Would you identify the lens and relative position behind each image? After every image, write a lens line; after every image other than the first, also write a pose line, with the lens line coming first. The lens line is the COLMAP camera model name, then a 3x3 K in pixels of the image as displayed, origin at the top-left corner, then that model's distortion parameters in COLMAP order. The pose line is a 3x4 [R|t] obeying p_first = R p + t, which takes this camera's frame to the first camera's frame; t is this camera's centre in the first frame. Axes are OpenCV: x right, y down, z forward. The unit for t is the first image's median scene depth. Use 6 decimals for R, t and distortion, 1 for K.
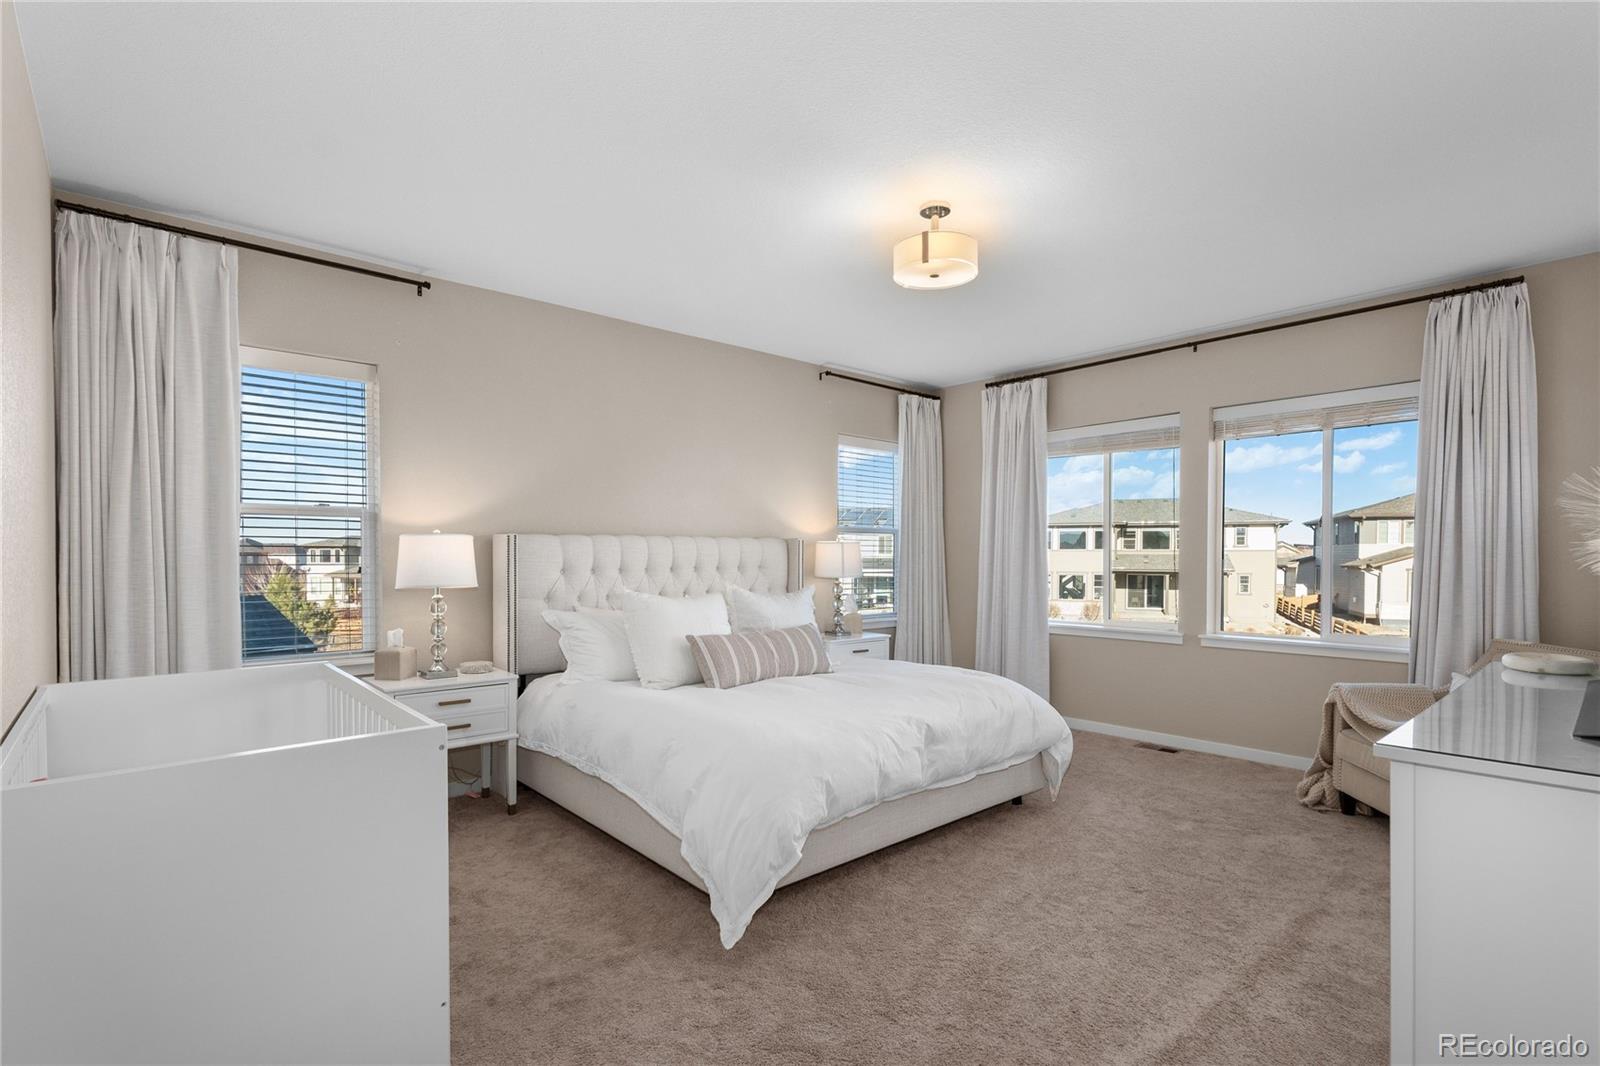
lens RADIAL K [[755.1, 0, 799.0], [0, 755.1, 570.0], [0, 0, 1]] dist [0.001982, 0.000663]
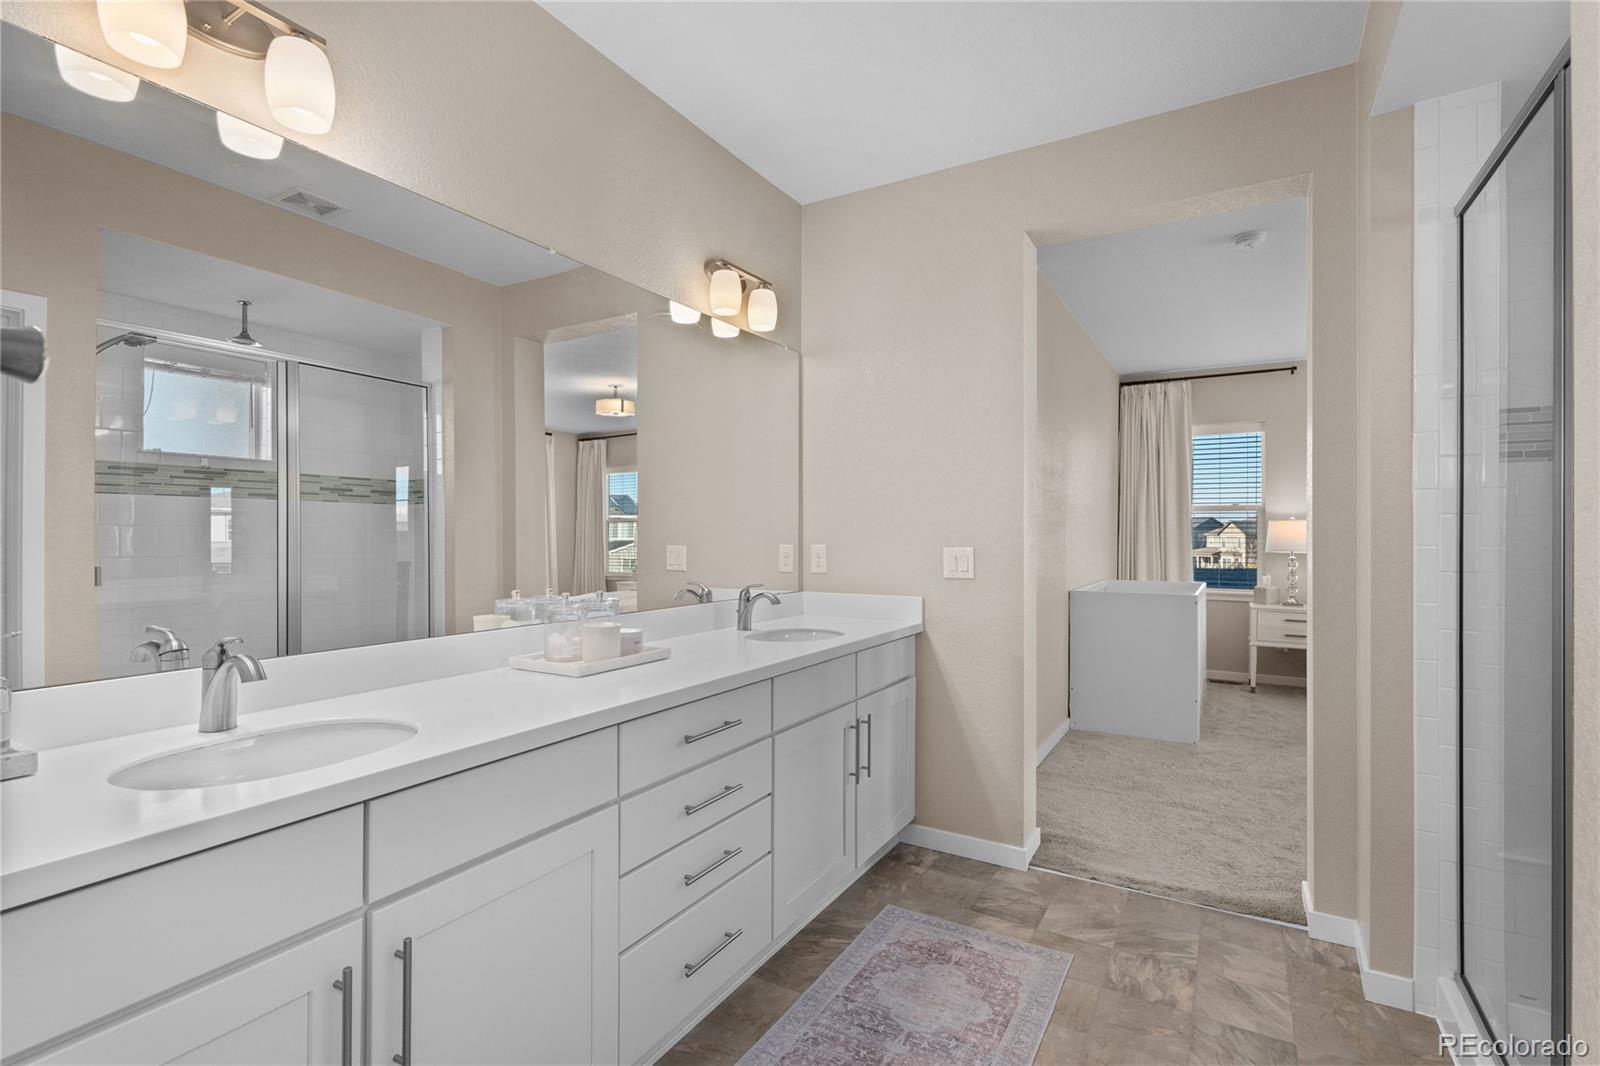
lens RADIAL K [[738.9, 0, 798.3], [0, 738.9, 542.7], [0, 0, 1]] dist [0.001676, 0.000158]
pose [[0.308428, 0.012254, -0.951169, 0.714117], [-0.022418, 0.999733, 0.005610, 0.017279], [0.950984, 0.019593, 0.308620, -0.520439]]
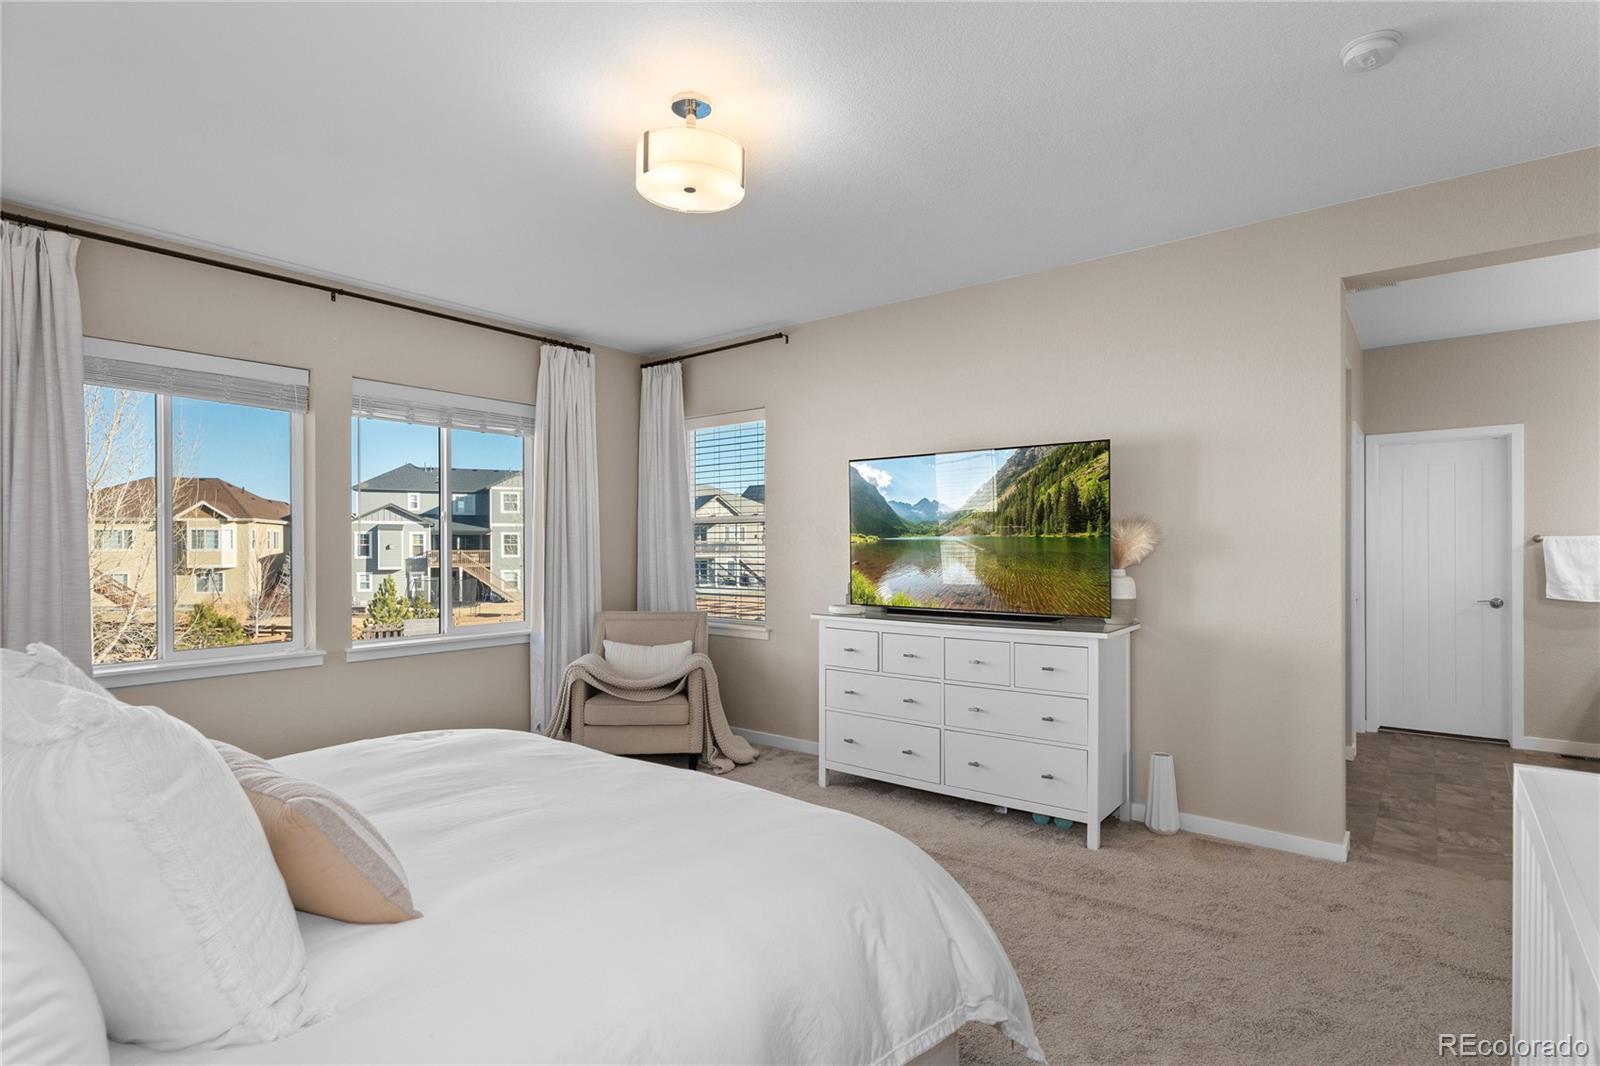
lens RADIAL K [[854.1, 0, 800.0], [0, 854.1, 533.0], [0, 0, 1]] dist [-0.000385, -0.000156]
pose [[-0.211307, 0.021922, 0.977174, -0.554529], [0.021806, 0.999605, -0.017710, -0.011721], [-0.977176, 0.017566, -0.211702, 0.885279]]
